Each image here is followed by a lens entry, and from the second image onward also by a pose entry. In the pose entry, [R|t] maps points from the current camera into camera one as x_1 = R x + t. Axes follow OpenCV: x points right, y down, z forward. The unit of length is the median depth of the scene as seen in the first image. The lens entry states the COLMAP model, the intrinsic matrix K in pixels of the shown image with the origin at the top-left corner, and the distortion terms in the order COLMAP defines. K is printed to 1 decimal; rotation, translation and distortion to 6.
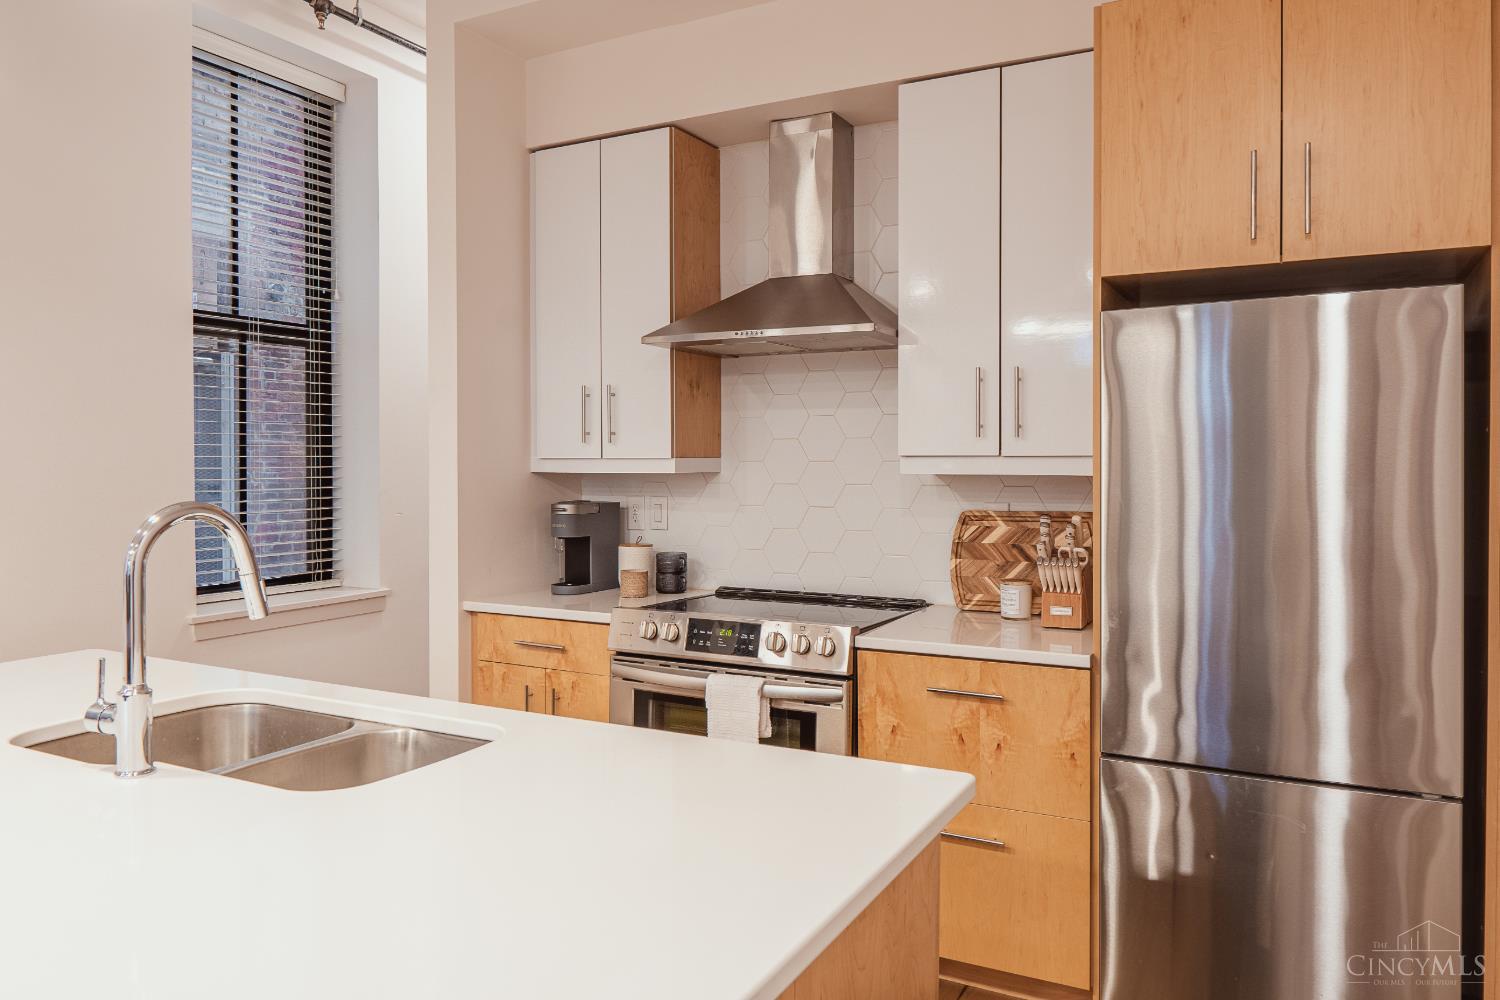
lens RADIAL K [[1053.7, 0, 739.3], [0, 1053.7, 502.3], [0, 0, 1]] dist [-0.006982, -0.006691]
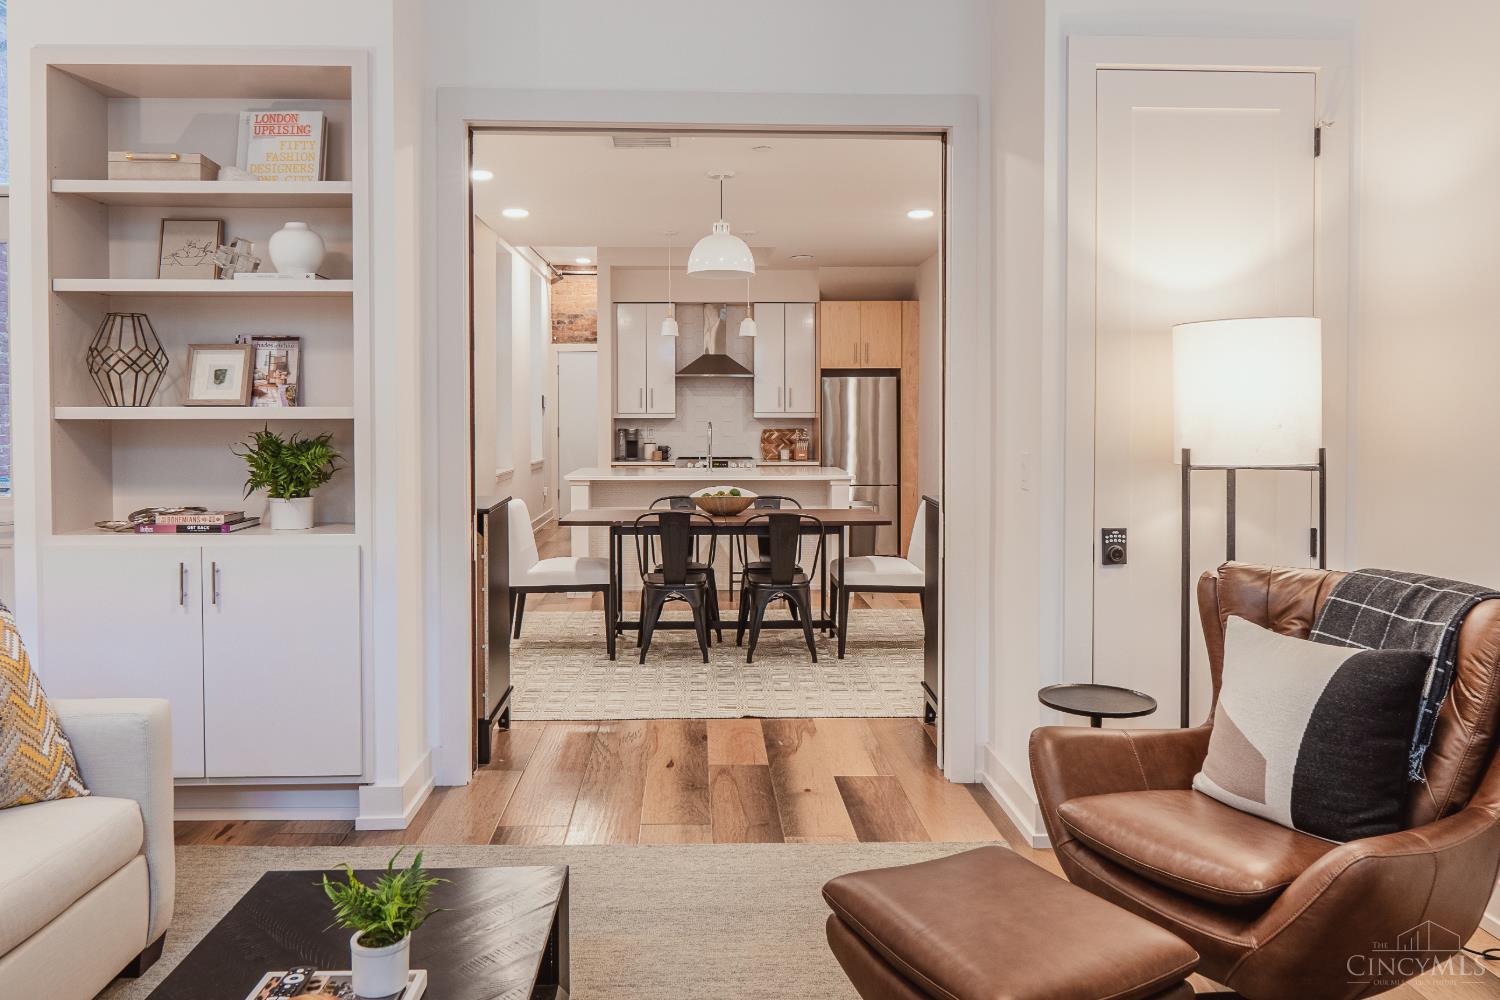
lens RADIAL K [[1065.9, 0, 729.5], [0, 1065.9, 434.2], [0, 0, 1]] dist [-0.003450, -0.006034]
pose [[0.869154, -0.009605, 0.494448, -1.538300], [0.019455, 0.999702, -0.014778, 0.071713], [-0.494159, 0.022464, 0.869081, -1.844032]]
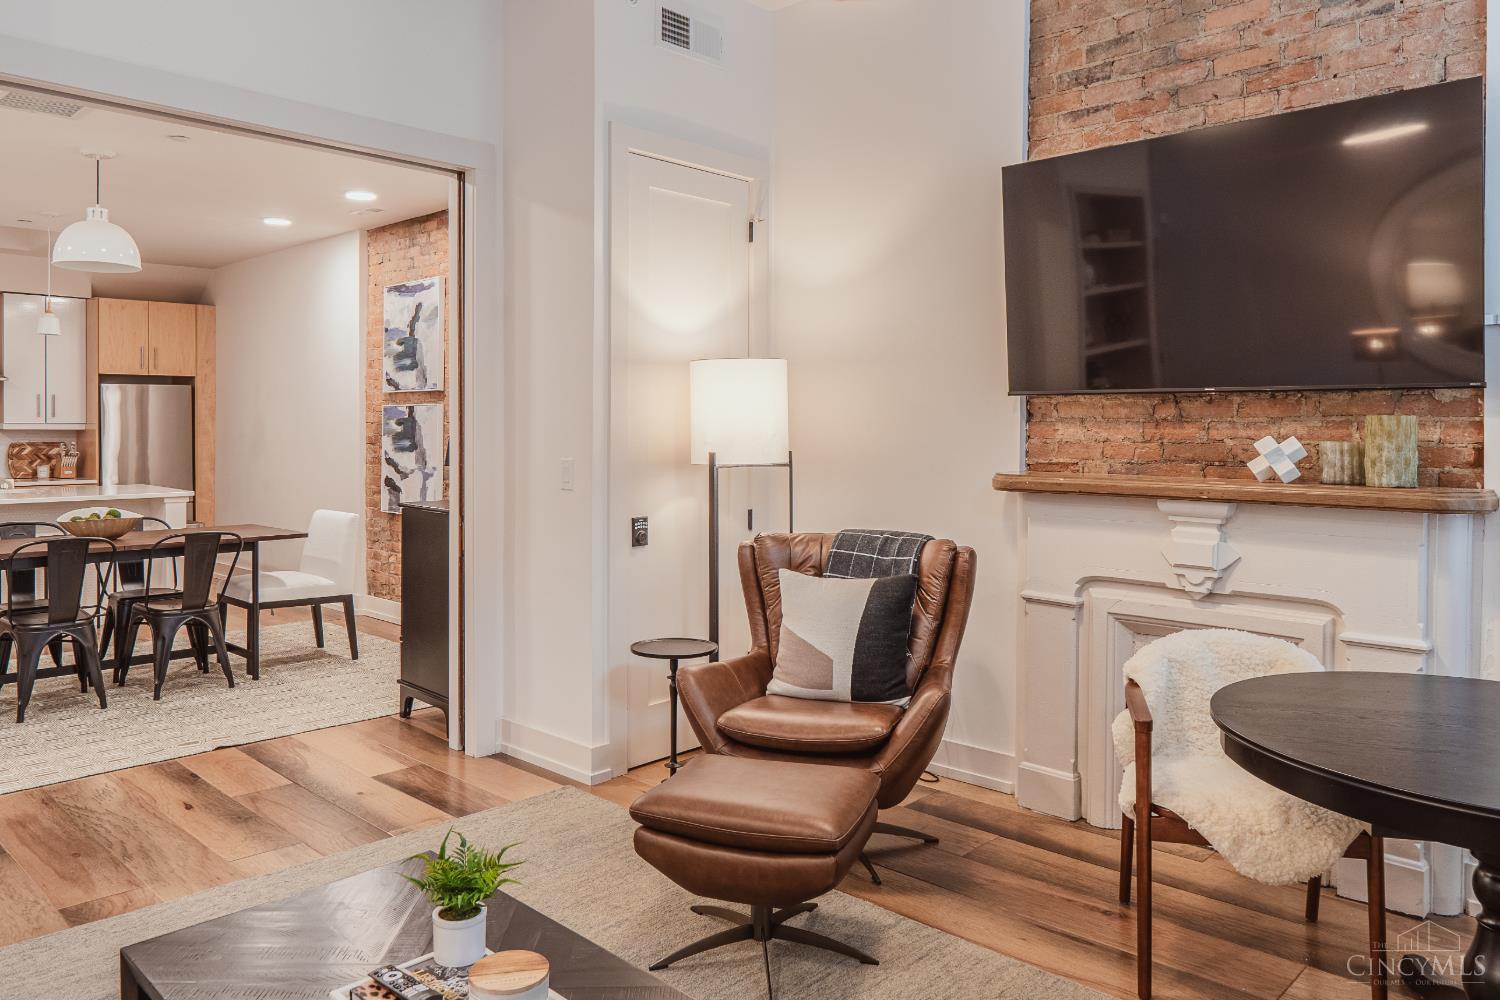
lens RADIAL K [[1065.9, 0, 729.5], [0, 1065.9, 434.2], [0, 0, 1]] dist [-0.003450, -0.006034]
pose [[0.287417, -0.005662, 0.957789, -1.930701], [0.034038, 0.999411, -0.004307, 0.062393], [-0.957201, 0.033839, 0.287440, -1.606655]]
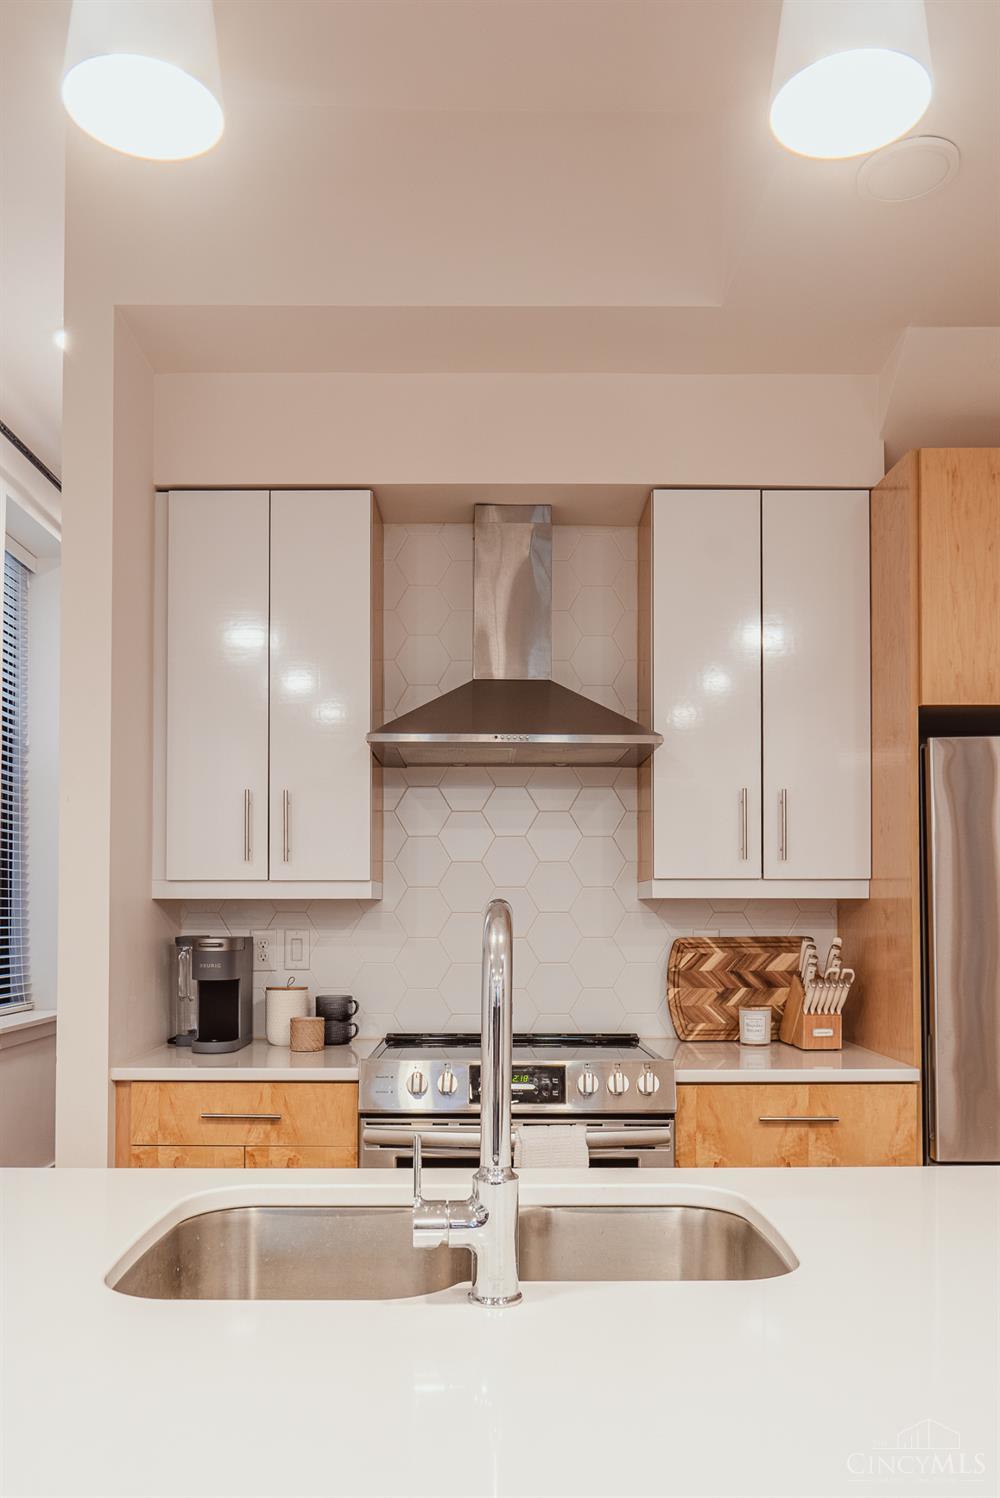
lens RADIAL K [[1130.7, 0, 496.8], [0, 1130.7, 915.6], [0, 0, 1]] dist [-0.005931, -0.002147]
pose [[0.876202, -0.000799, 0.481943, -0.438927], [0.018784, 0.999295, -0.032492, 0.018346], [-0.481578, 0.037522, 0.875600, 0.176145]]
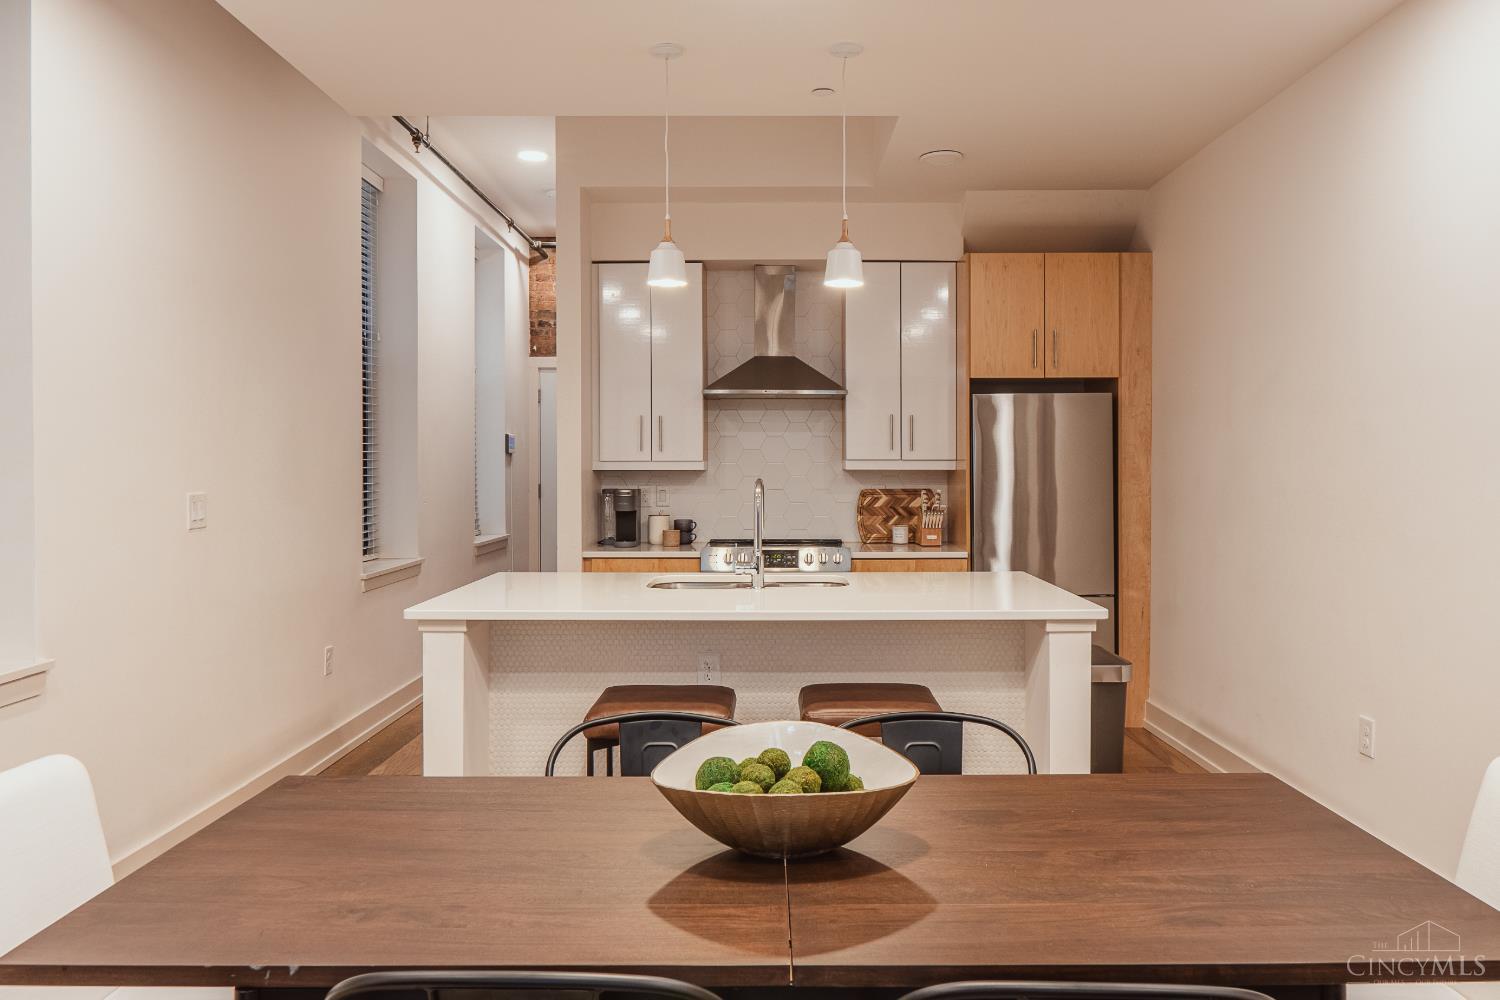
lens RADIAL K [[1073.5, 0, 782.2], [0, 1073.5, 494.9], [0, 0, 1]] dist [-0.028667, -0.001717]
pose [[0.877272, -0.014162, 0.479785, -0.823734], [0.019840, 0.999780, -0.006766, 0.027810], [-0.479583, 0.015455, 0.877360, -0.585329]]
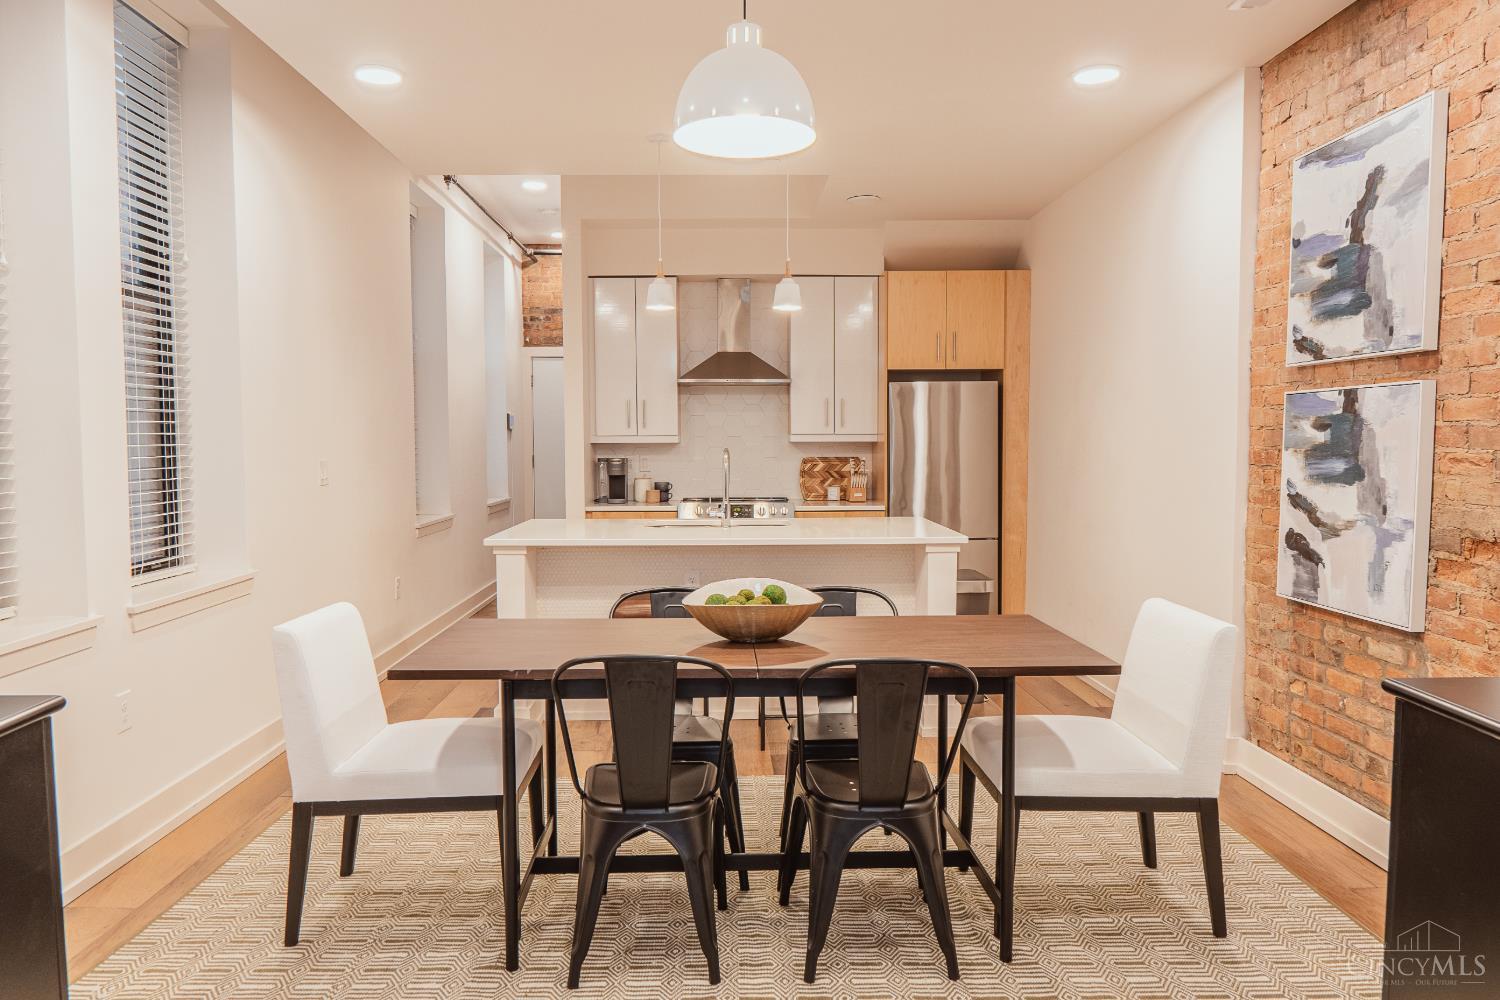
lens RADIAL K [[1040.9, 0, 749.5], [0, 1040.9, 505.1], [0, 0, 1]] dist [-0.007803, -0.003850]
pose [[0.869743, -0.034920, 0.492268, -1.039334], [0.023527, 0.999293, 0.029319, 0.043080], [-0.492944, -0.013918, 0.869950, -0.947356]]
